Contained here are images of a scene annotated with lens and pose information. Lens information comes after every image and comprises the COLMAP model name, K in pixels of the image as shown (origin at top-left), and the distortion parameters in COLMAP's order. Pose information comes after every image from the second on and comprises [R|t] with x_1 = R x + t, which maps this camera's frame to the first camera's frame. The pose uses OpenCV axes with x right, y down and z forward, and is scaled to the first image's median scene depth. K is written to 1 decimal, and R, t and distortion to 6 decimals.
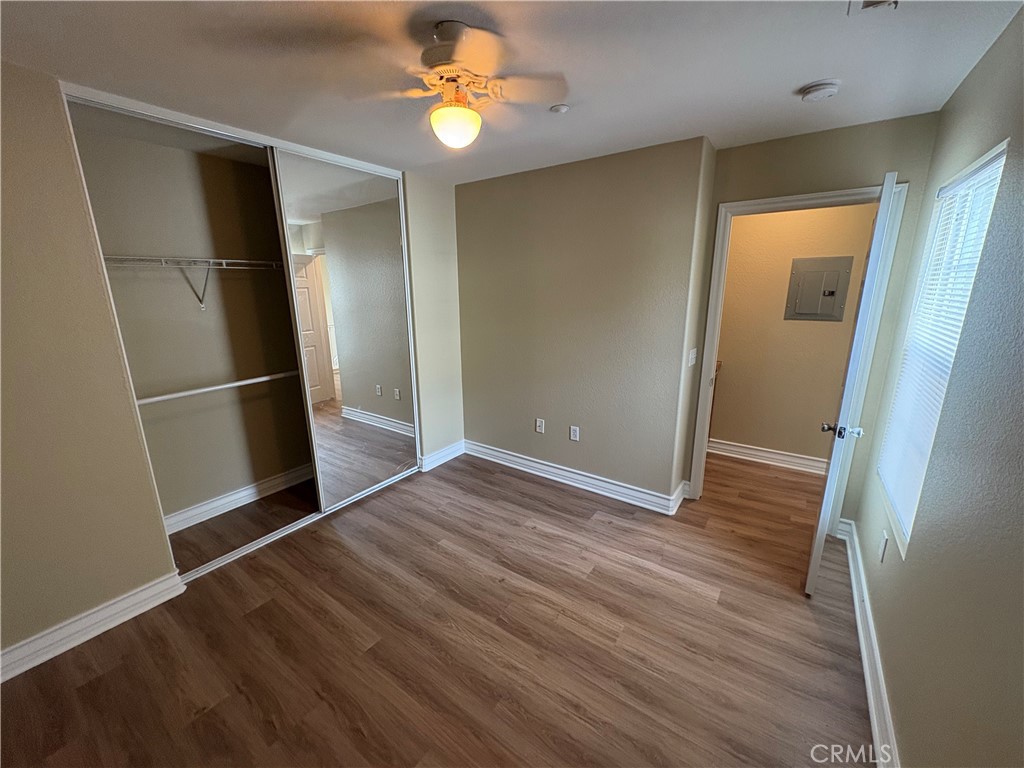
lens RADIAL K [[406.1, 0, 509.6], [0, 406.1, 383.6], [0, 0, 1]] dist [0.002196, 0.000215]
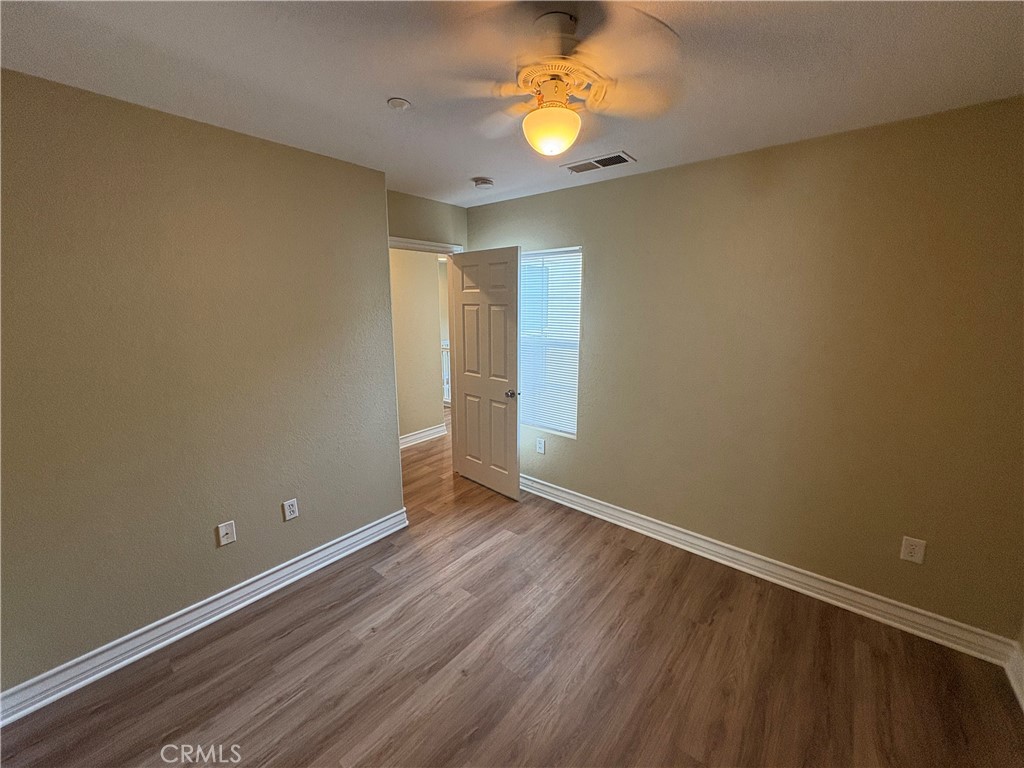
lens RADIAL K [[406.1, 0, 509.6], [0, 406.1, 383.6], [0, 0, 1]] dist [0.002196, 0.000215]
pose [[0.076074, -0.189049, 0.979016, -0.701082], [0.237288, 0.957086, 0.166376, -0.177369], [-0.968456, 0.219652, 0.117668, 0.704124]]
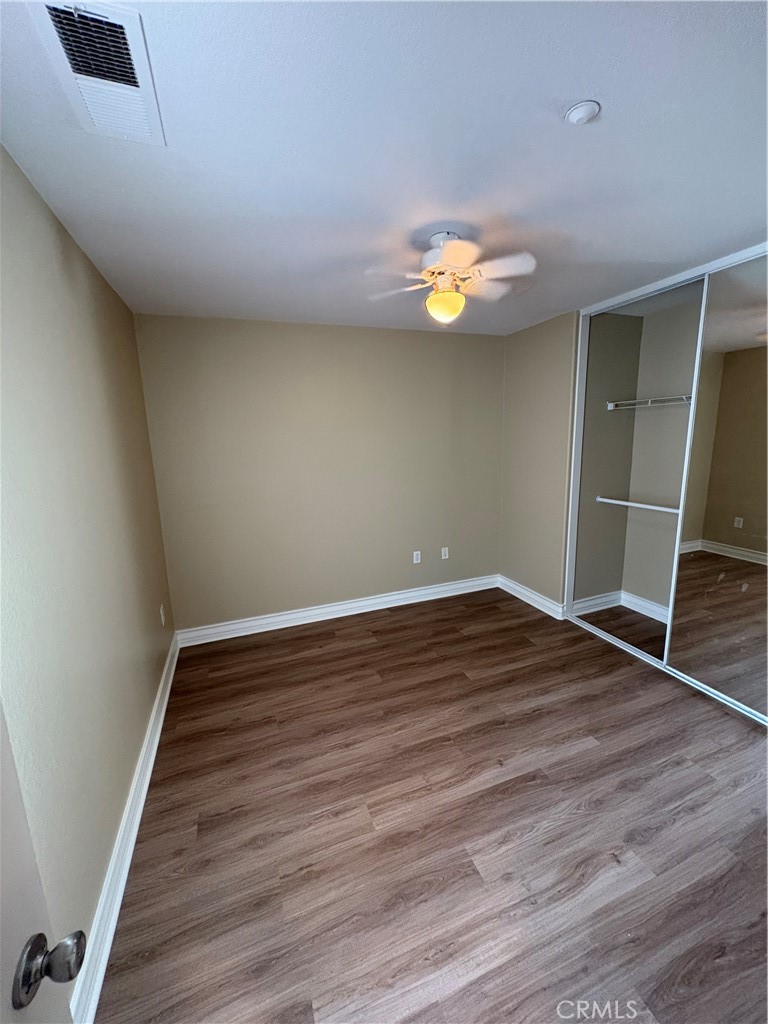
lens RADIAL K [[406.1, 0, 385.4], [0, 406.1, 508.2], [0, 0, 1]] dist [0.002196, 0.000215]
pose [[-0.554083, 0.175996, -0.813644, 0.736051], [-0.163499, 0.935352, 0.313663, -0.257379], [0.816247, 0.306826, -0.489488, 1.074080]]
